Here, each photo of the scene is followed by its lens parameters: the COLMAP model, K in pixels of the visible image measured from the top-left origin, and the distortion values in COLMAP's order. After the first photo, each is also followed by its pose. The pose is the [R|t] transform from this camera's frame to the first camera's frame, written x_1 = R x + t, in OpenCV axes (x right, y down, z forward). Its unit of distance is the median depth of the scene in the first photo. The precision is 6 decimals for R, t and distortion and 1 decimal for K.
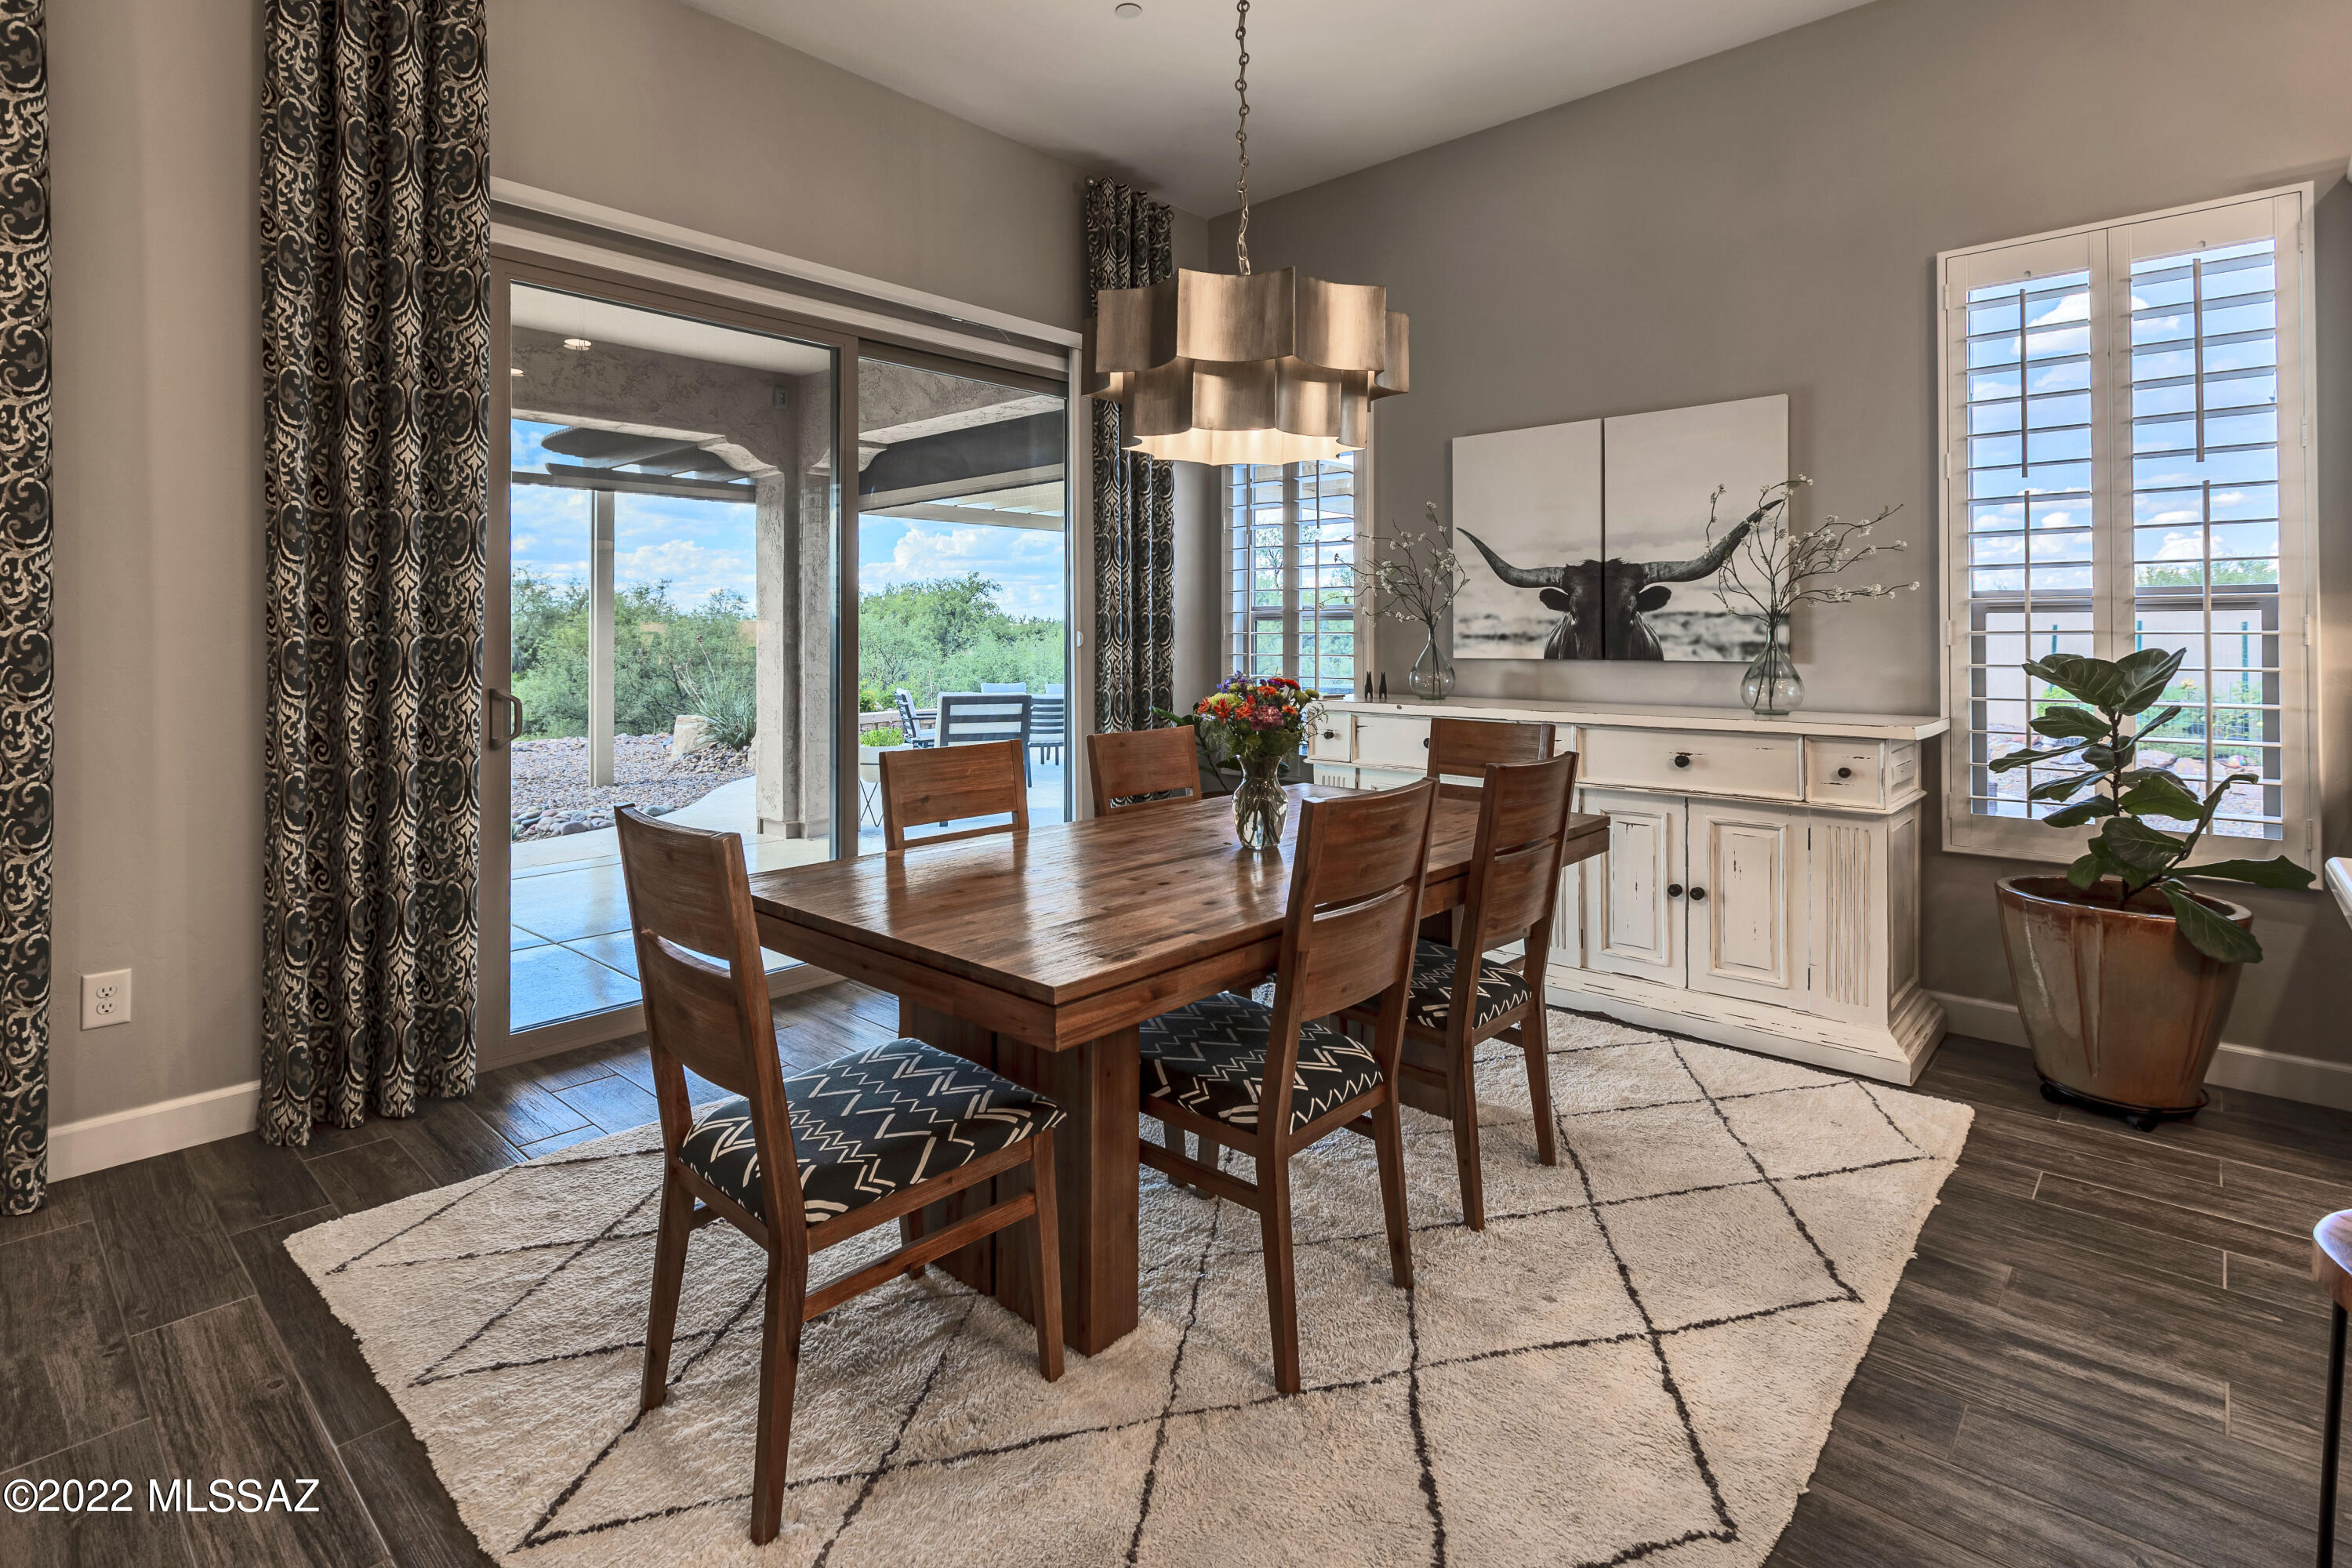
lens RADIAL K [[1096.1, 0, 1165.0], [0, 1096.1, 638.5], [0, 0, 1]] dist [-0.004146, -0.001254]
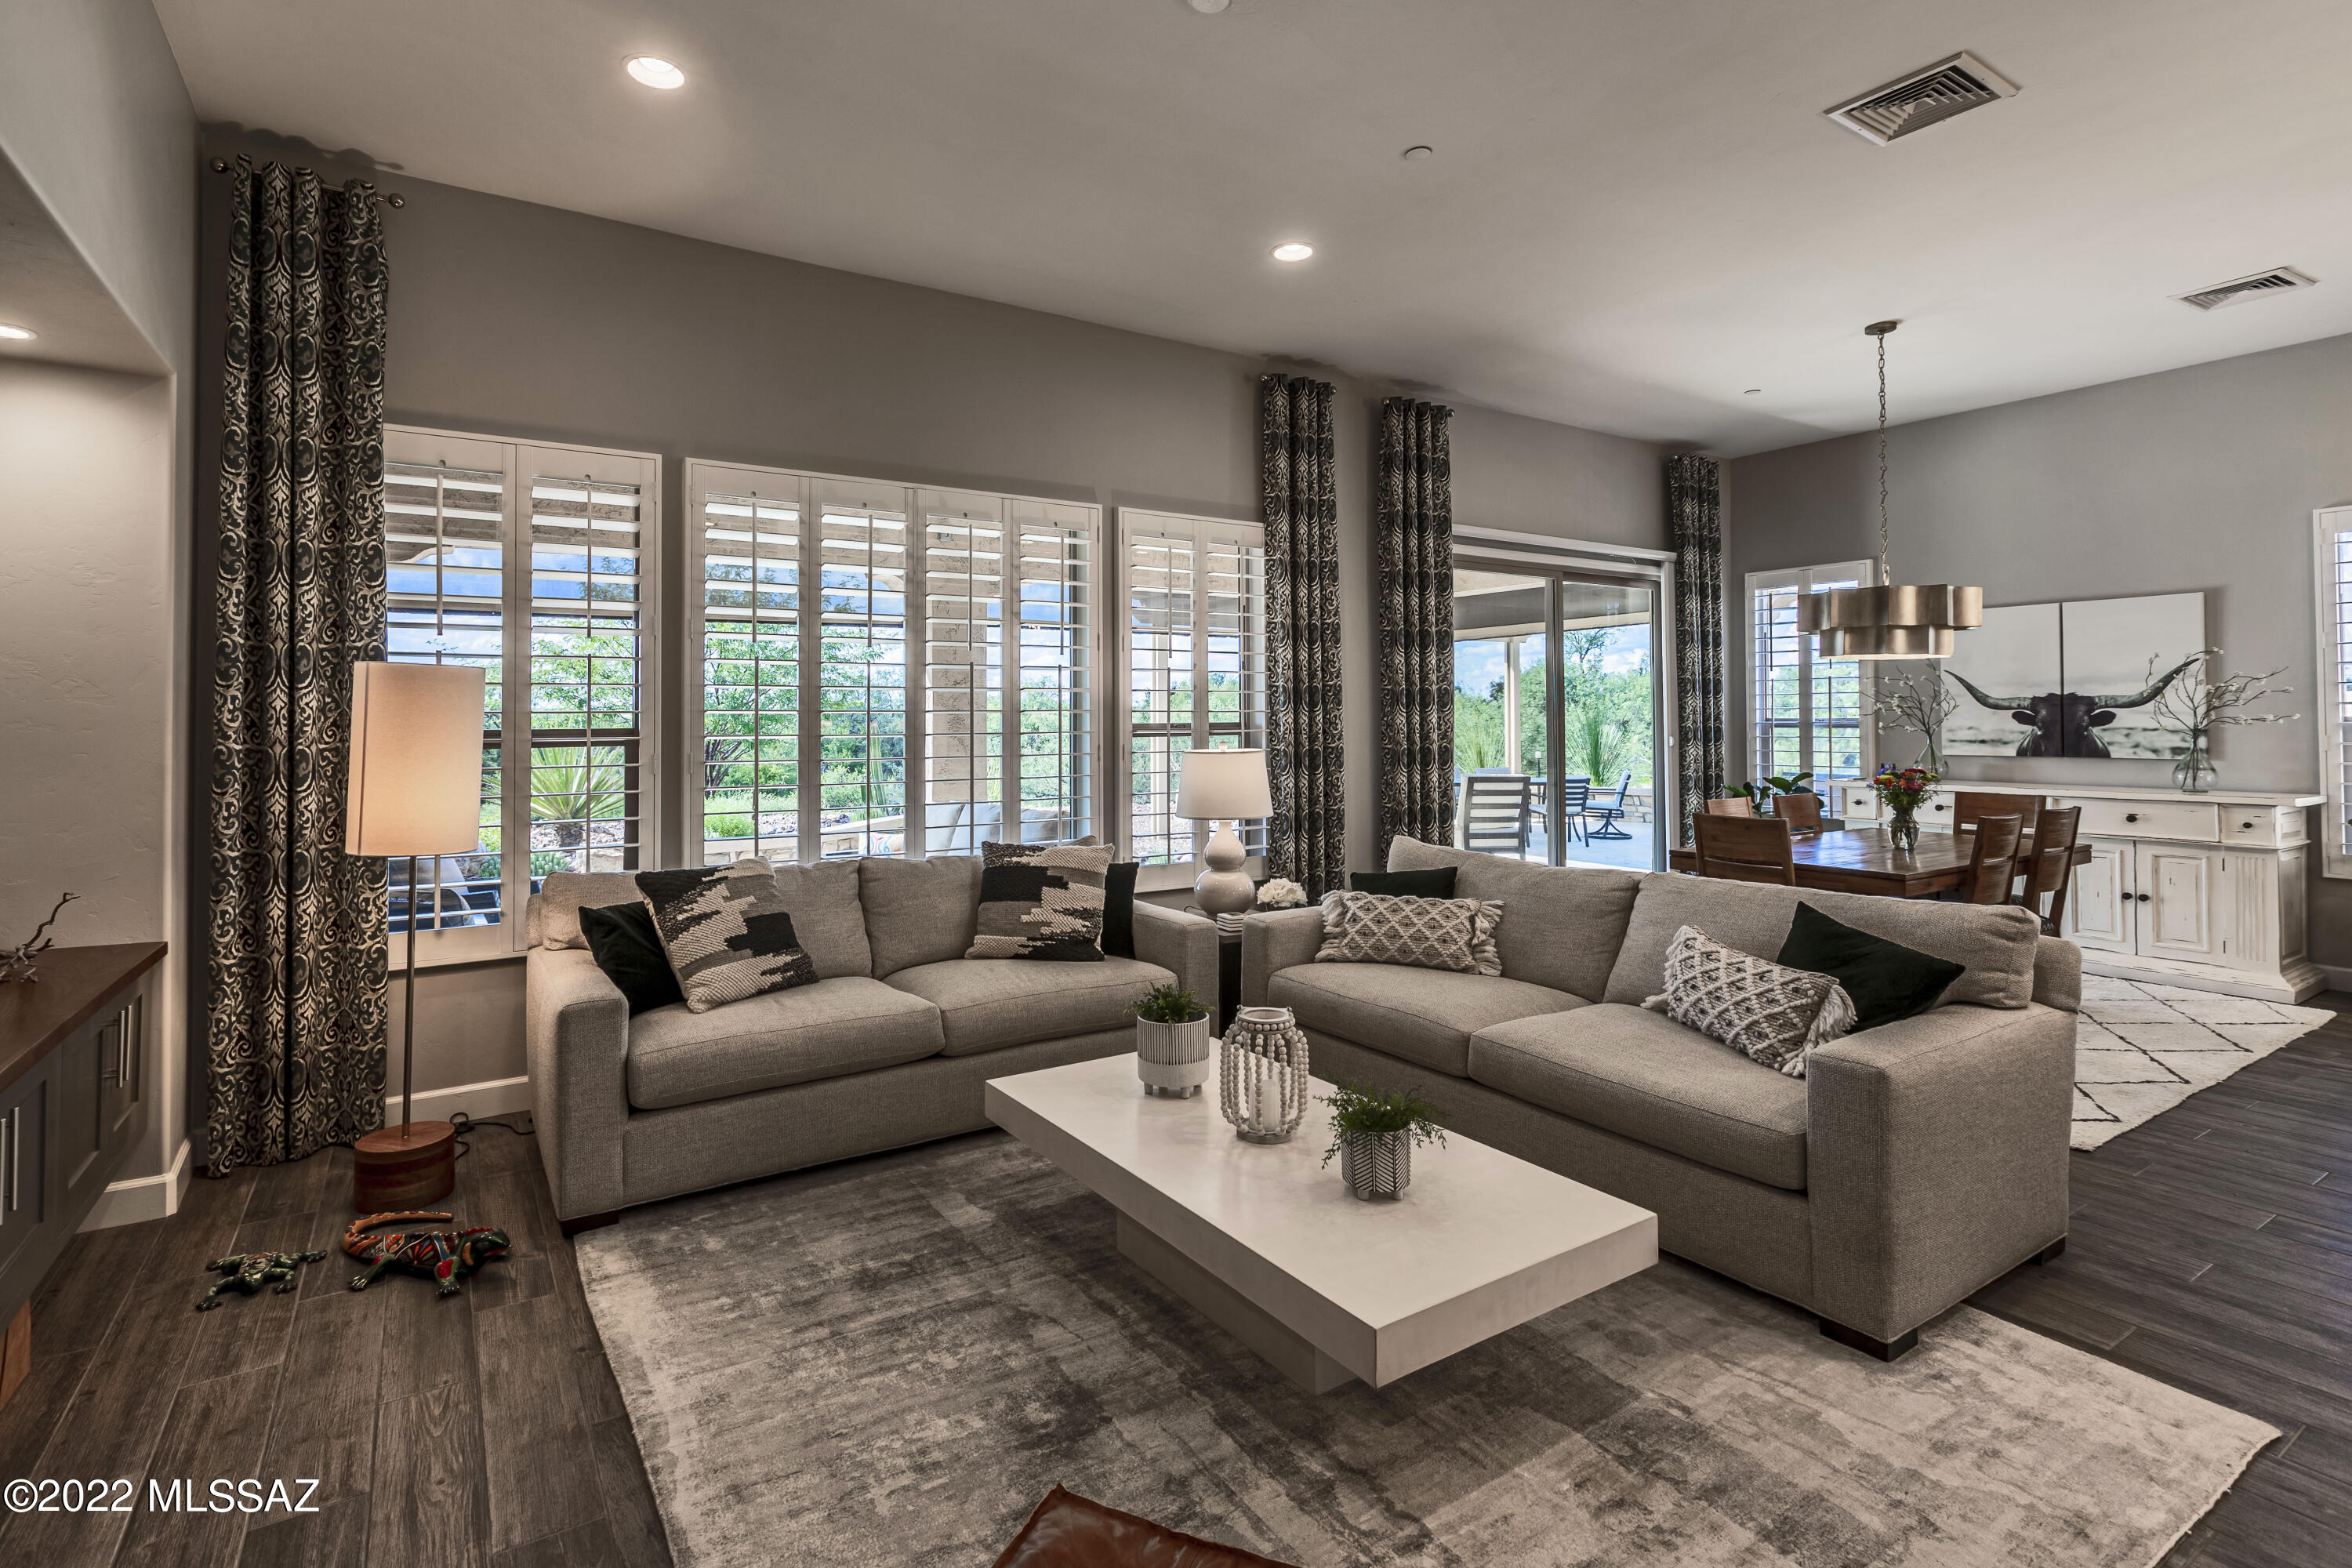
lens RADIAL K [[1096.1, 0, 1122.5], [0, 1096.1, 709.2], [0, 0, 1]] dist [-0.004146, -0.001254]
pose [[0.966125, -0.005032, -0.258026, -0.558664], [0.002378, 0.999941, -0.010596, -0.040014], [0.258064, 0.009624, 0.966080, -0.964254]]
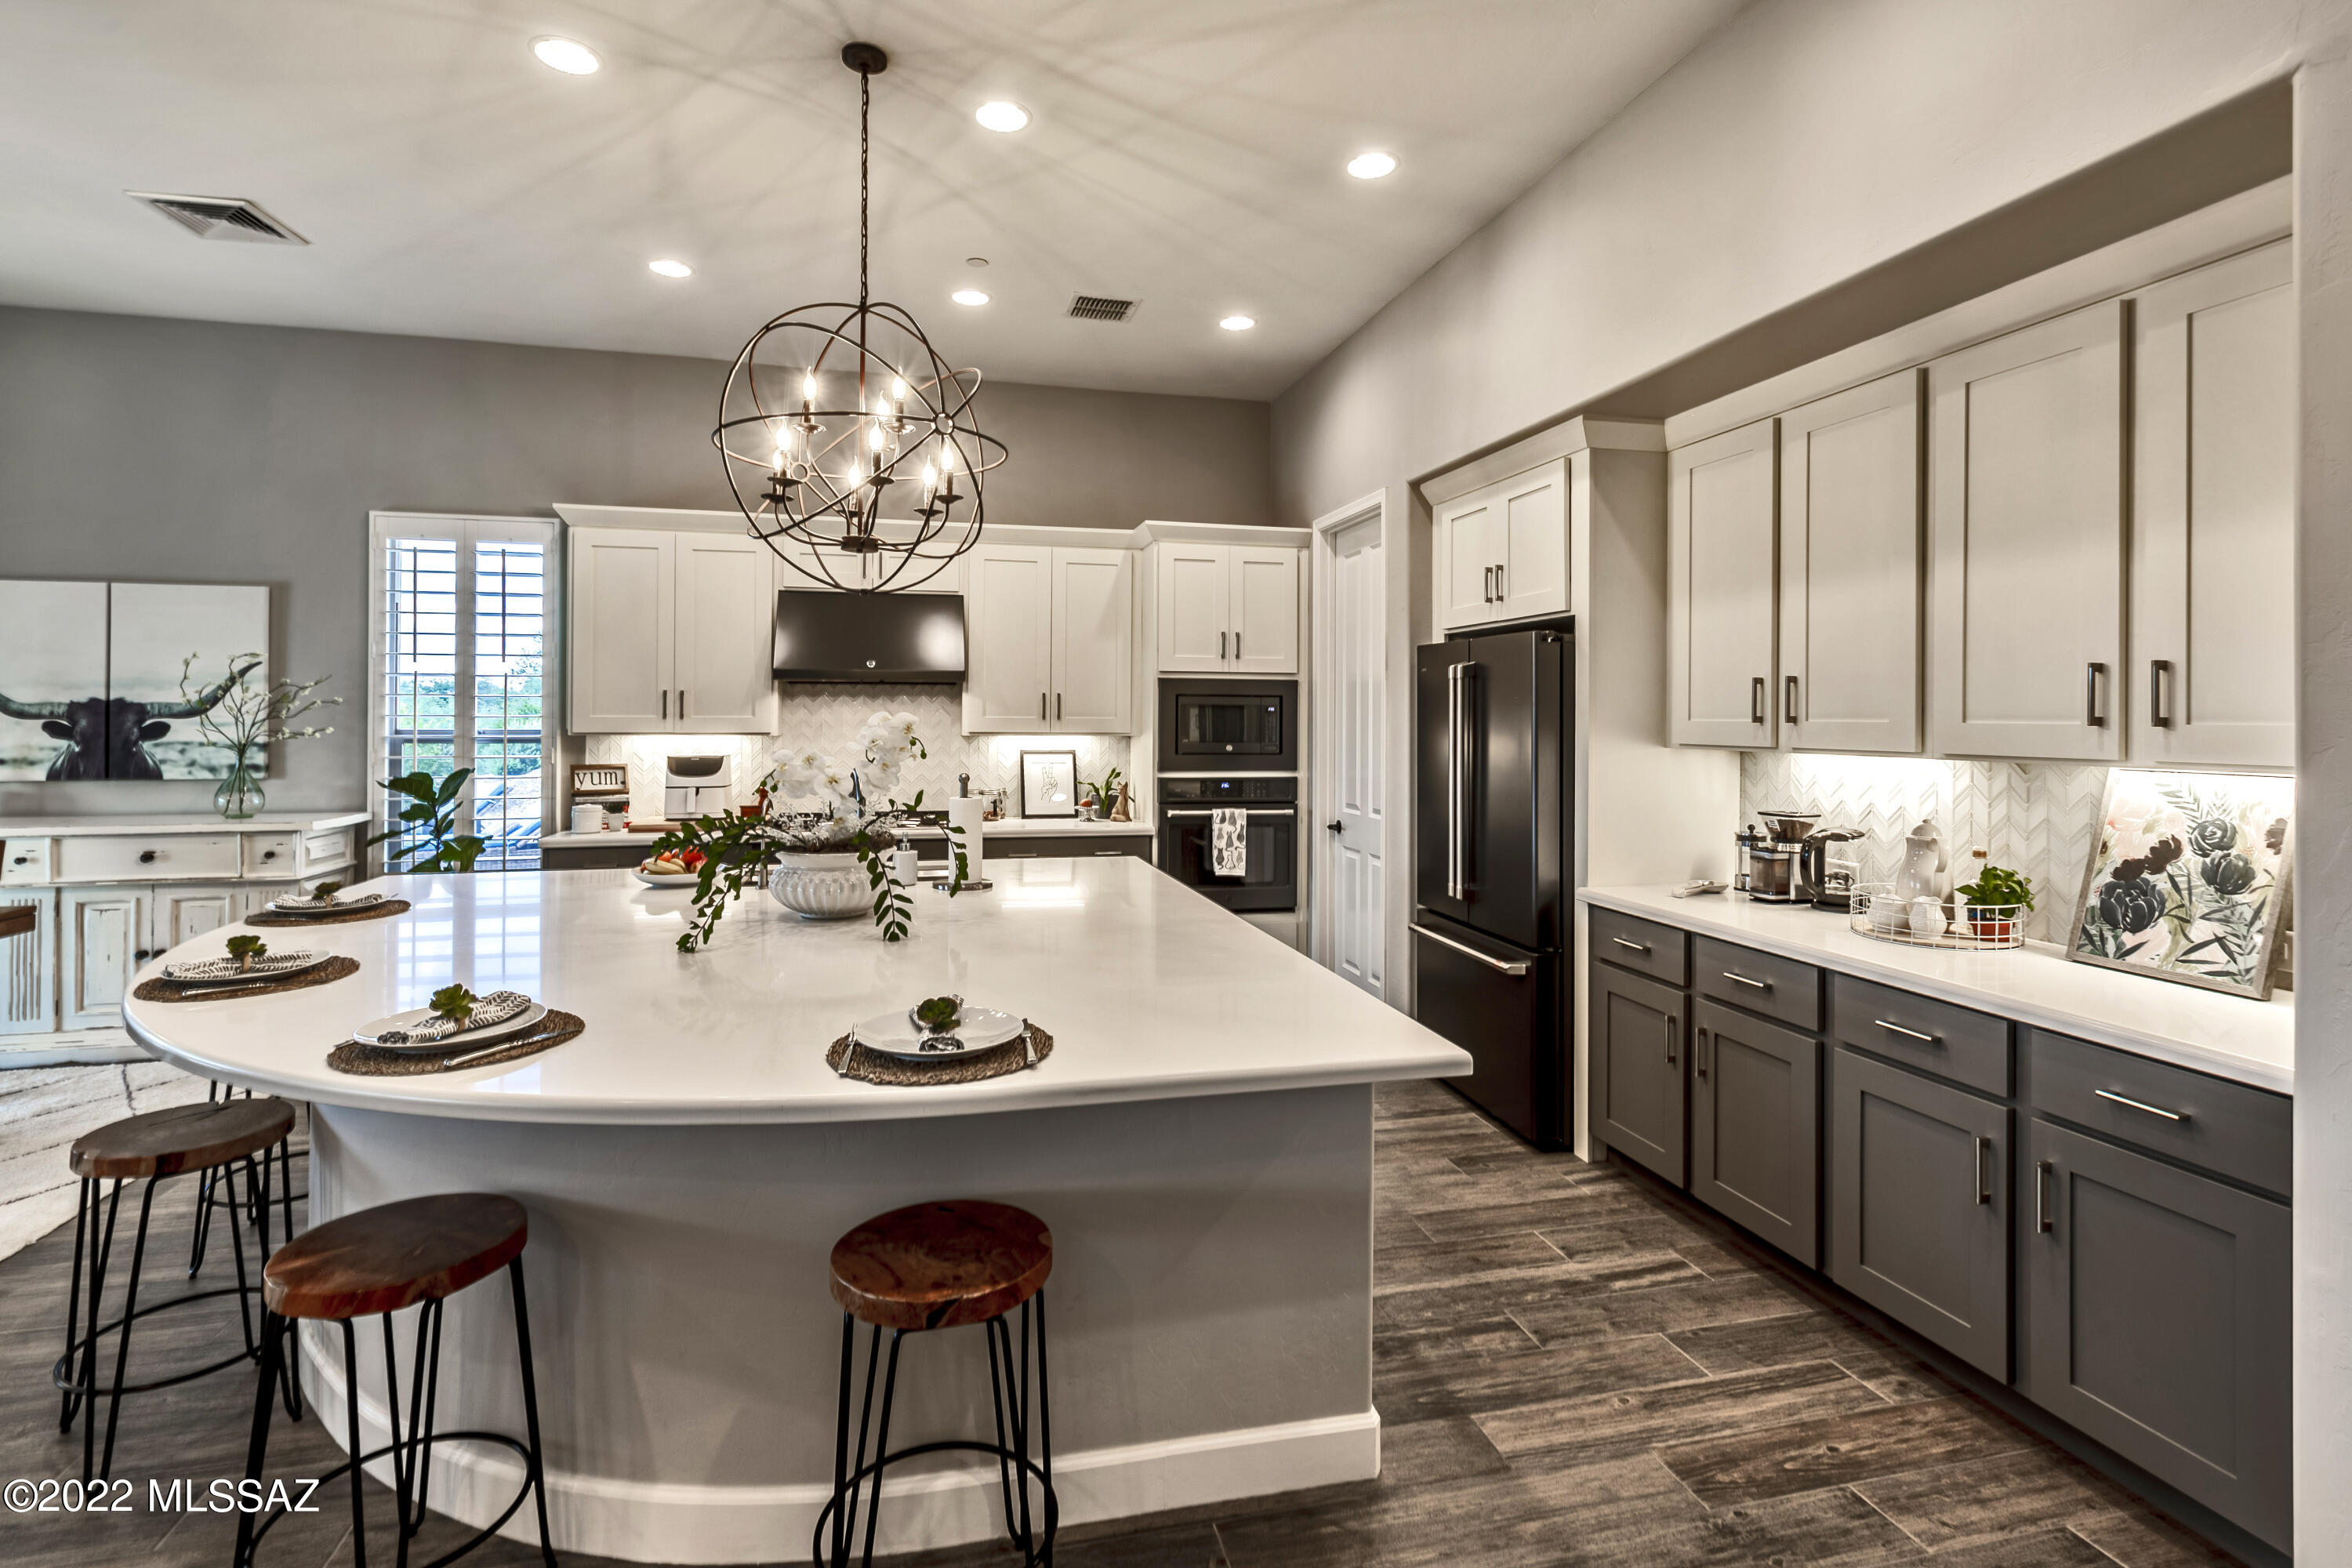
lens RADIAL K [[1096.1, 0, 1165.9], [0, 1096.1, 712.2], [0, 0, 1]] dist [-0.004146, -0.001254]
pose [[0.545913, 0.006168, 0.837819, 0.028244], [-0.003239, 0.999981, -0.005251, -0.060191], [-0.837836, 0.000153, 0.545922, -0.737127]]
